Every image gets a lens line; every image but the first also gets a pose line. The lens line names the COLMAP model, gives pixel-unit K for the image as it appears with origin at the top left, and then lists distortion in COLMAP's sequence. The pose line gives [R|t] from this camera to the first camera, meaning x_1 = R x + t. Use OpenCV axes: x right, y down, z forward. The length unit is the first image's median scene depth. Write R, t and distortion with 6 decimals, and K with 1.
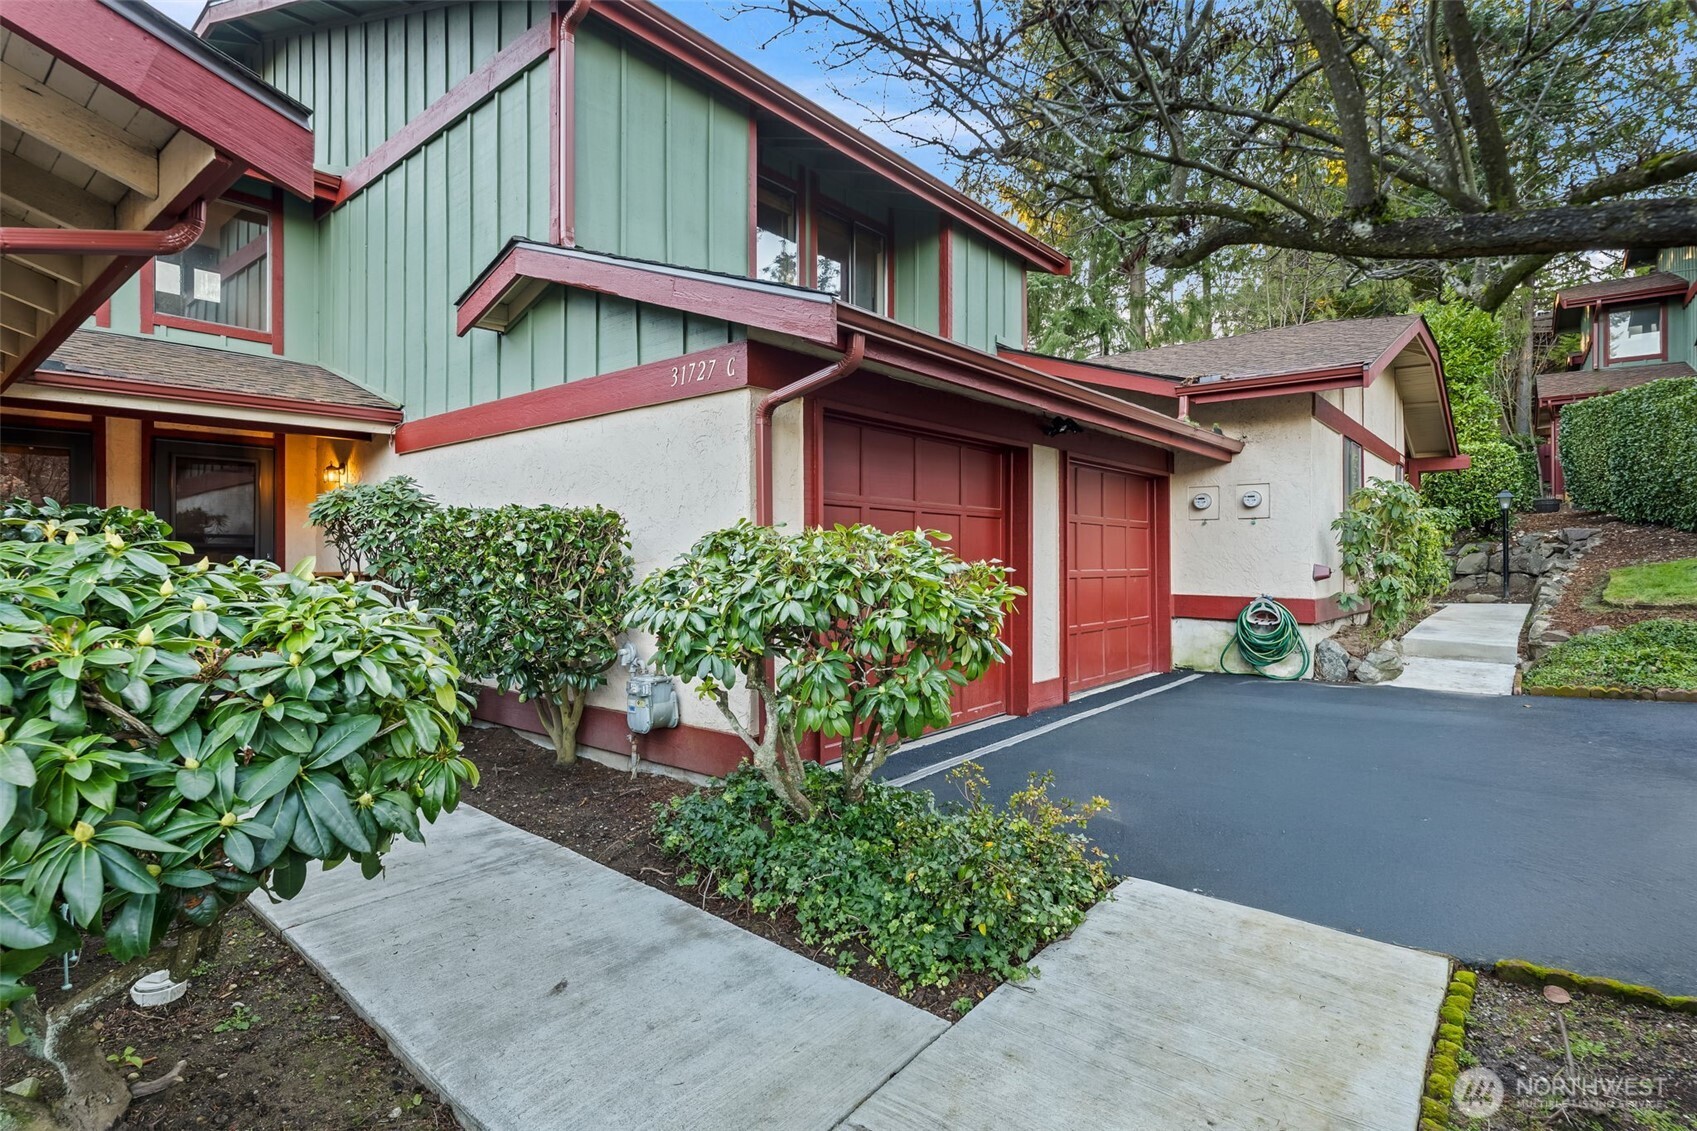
lens RADIAL K [[847.8, 0, 806.6], [0, 847.8, 555.4], [0, 0, 1]] dist [-0.000356, -0.000167]
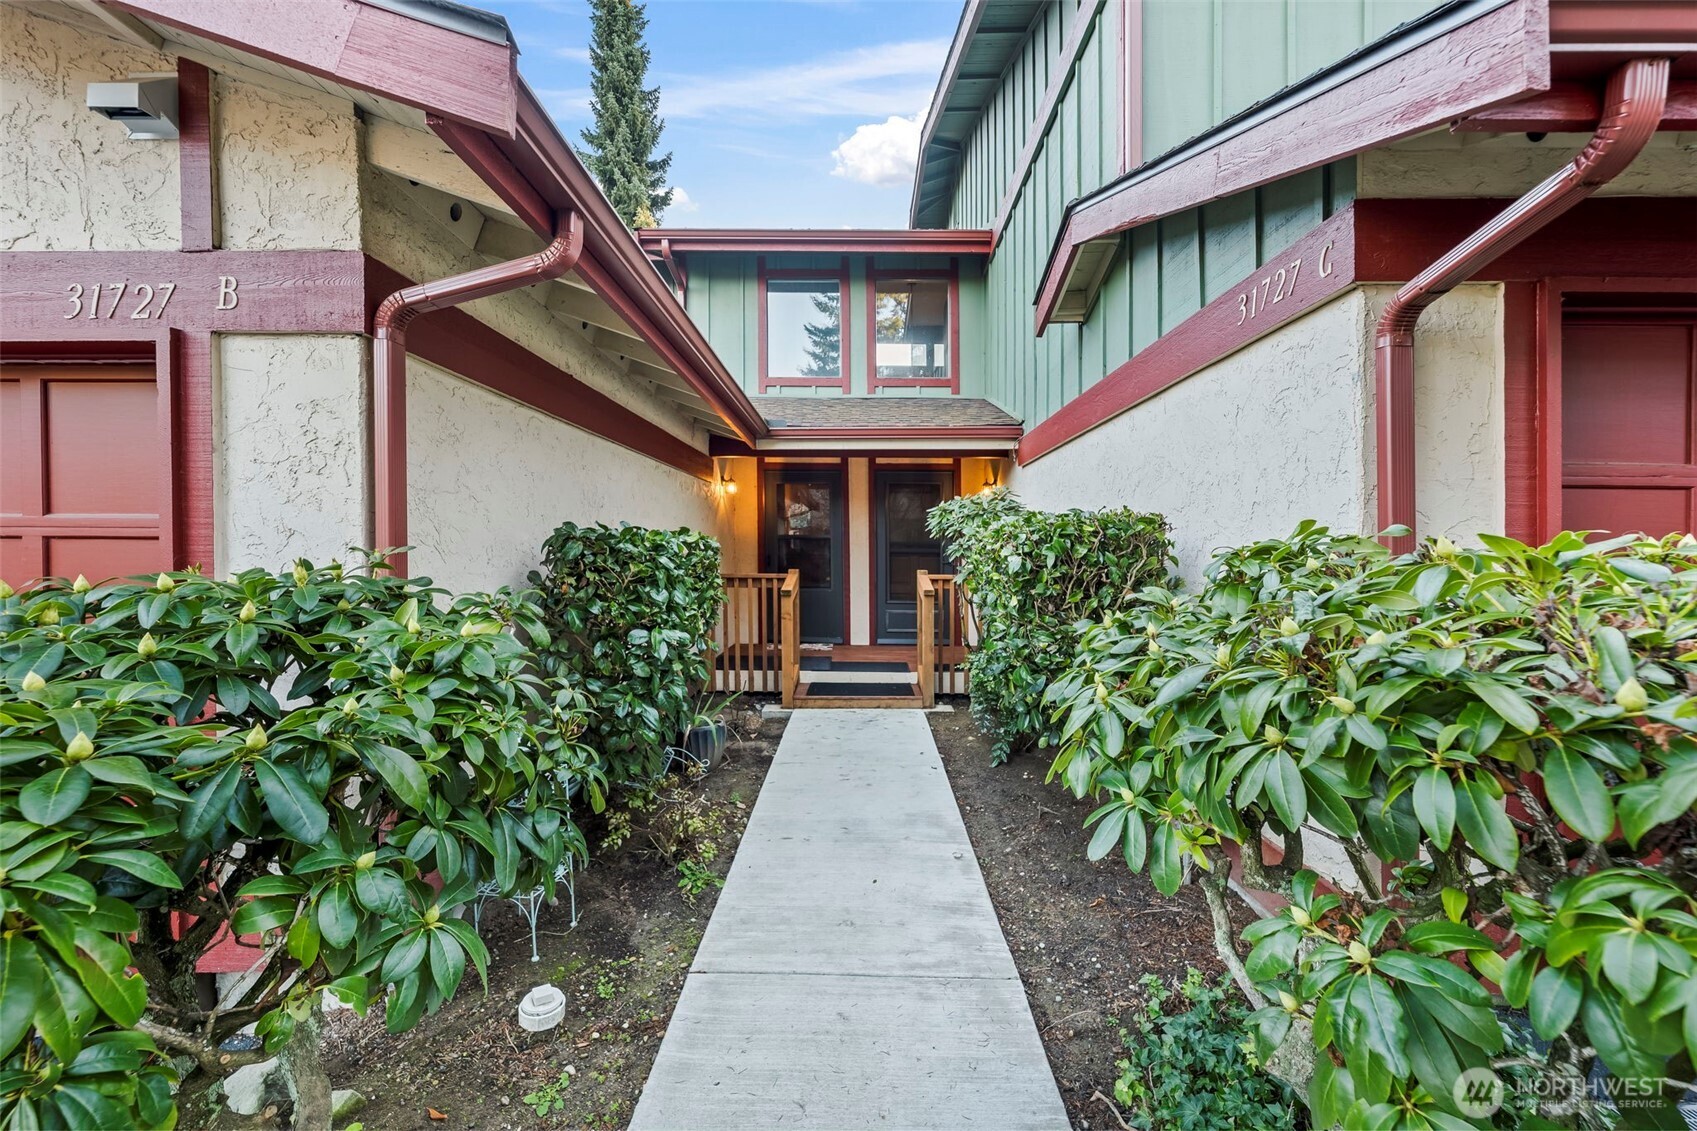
lens RADIAL K [[692.3, 0, 846.8], [0, 692.3, 549.1], [0, 0, 1]] dist [0.002205, 0.000444]
pose [[0.654354, 0.001077, -0.756187, 0.056504], [-0.003913, 0.999990, -0.001962, -0.020857], [0.756178, 0.004243, 0.654352, 0.433921]]
